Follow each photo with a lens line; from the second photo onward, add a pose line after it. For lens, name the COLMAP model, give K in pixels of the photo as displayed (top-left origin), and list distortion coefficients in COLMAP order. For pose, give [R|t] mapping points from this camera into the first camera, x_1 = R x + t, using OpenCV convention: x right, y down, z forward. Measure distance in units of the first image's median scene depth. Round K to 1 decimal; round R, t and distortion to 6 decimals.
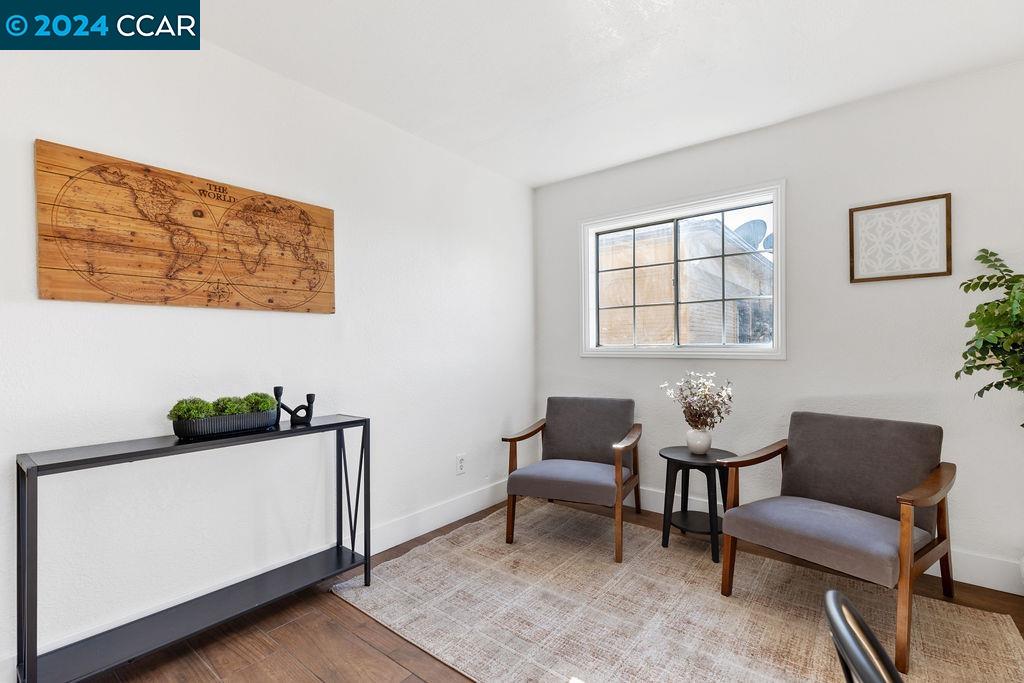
lens RADIAL K [[459.7, 0, 512.6], [0, 459.7, 347.2], [0, 0, 1]] dist [0.000245, -0.000023]
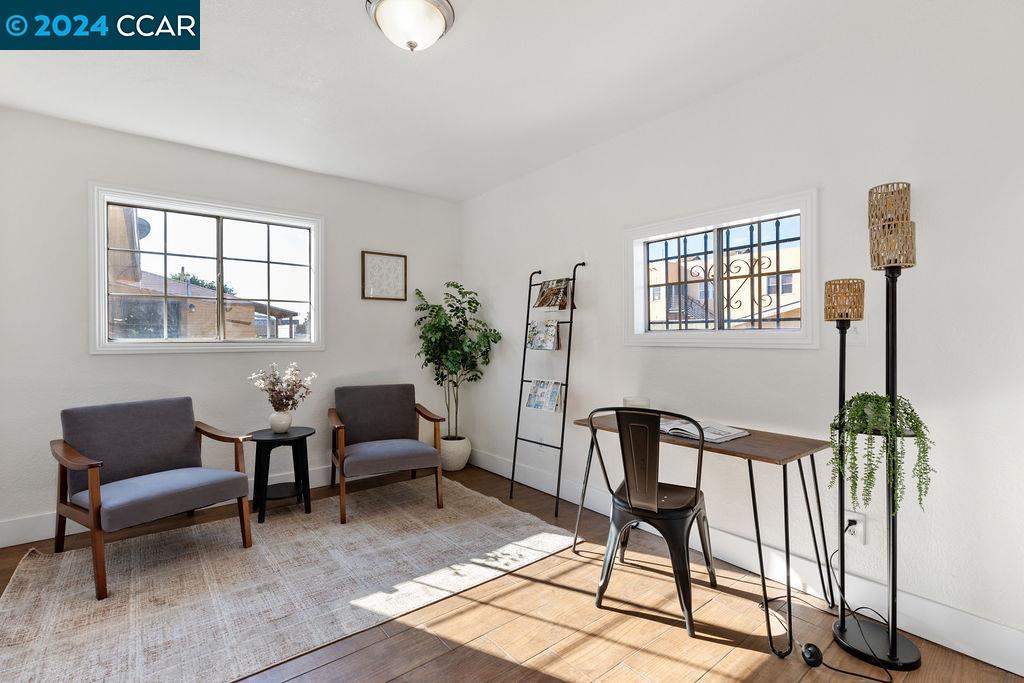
lens RADIAL K [[459.7, 0, 511.7], [0, 459.7, 338.6], [0, 0, 1]] dist [0.000245, -0.000023]
pose [[0.224232, 0.001622, 0.974535, -0.642703], [0.000536, 0.999998, -0.001788, -0.005436], [-0.974536, 0.000923, 0.224230, 0.175737]]
